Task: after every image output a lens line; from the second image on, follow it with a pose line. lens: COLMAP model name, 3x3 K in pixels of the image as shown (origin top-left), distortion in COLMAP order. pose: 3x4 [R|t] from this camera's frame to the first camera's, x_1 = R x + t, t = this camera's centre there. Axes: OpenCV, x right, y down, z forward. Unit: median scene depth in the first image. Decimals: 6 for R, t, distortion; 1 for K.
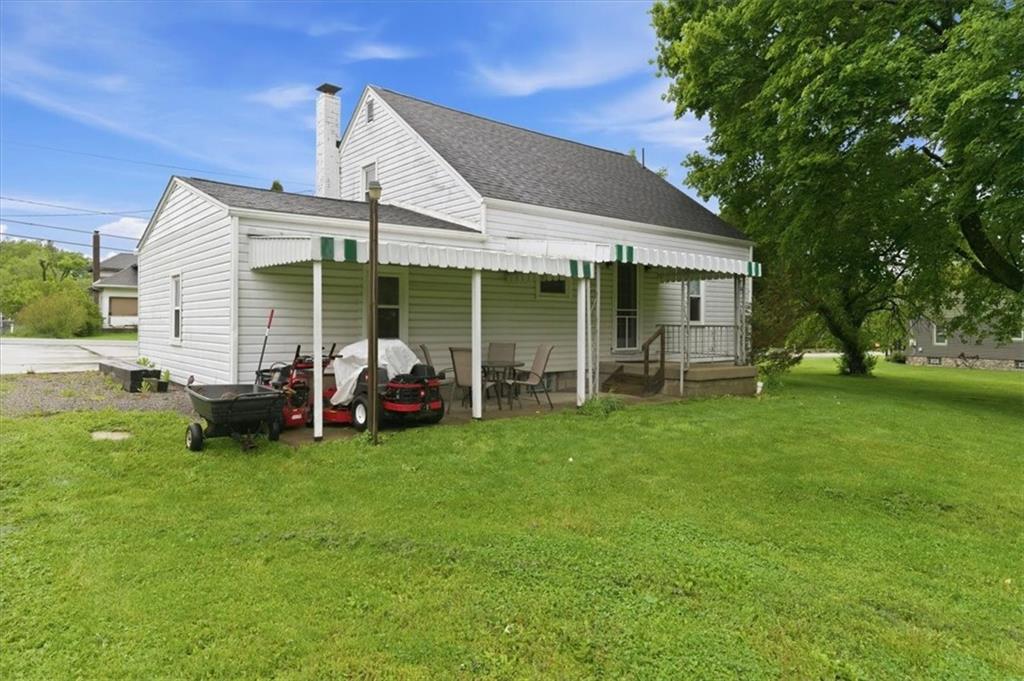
lens RADIAL K [[569.6, 0, 512.0], [0, 569.6, 340.5], [0, 0, 1]] dist [0.001643, 0.000137]
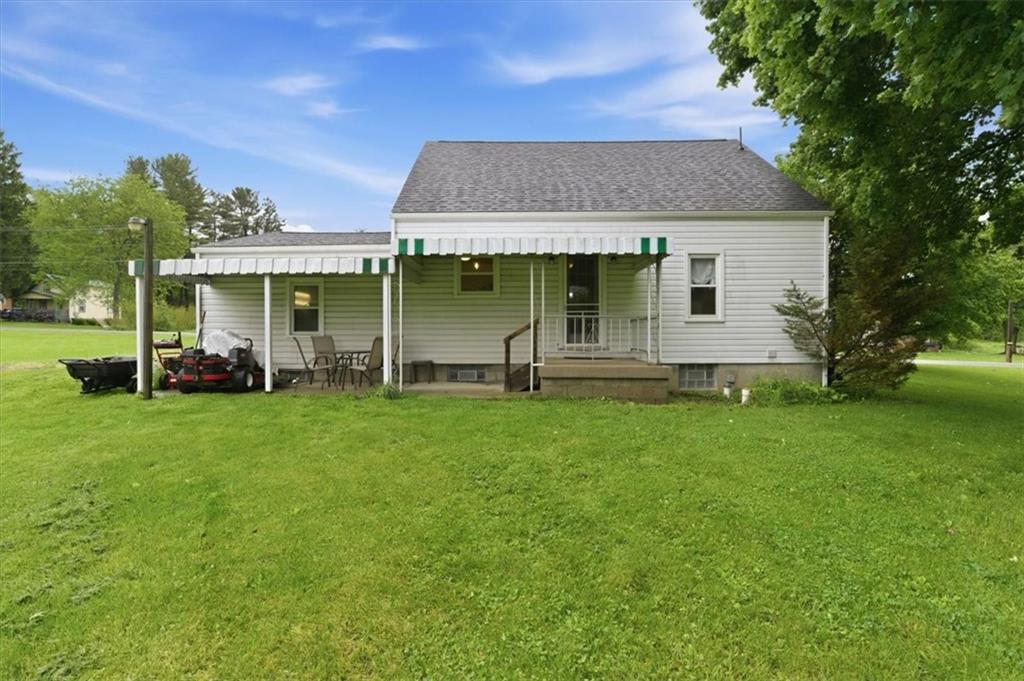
lens RADIAL K [[452.8, 0, 512.0], [0, 452.8, 340.5], [0, 0, 1]] dist [0.002837, -0.000025]
pose [[0.790810, 0.005532, -0.612037, 0.605955], [-0.011993, 0.999907, -0.006458, 0.014633], [0.611944, 0.012447, 0.790803, 0.338535]]
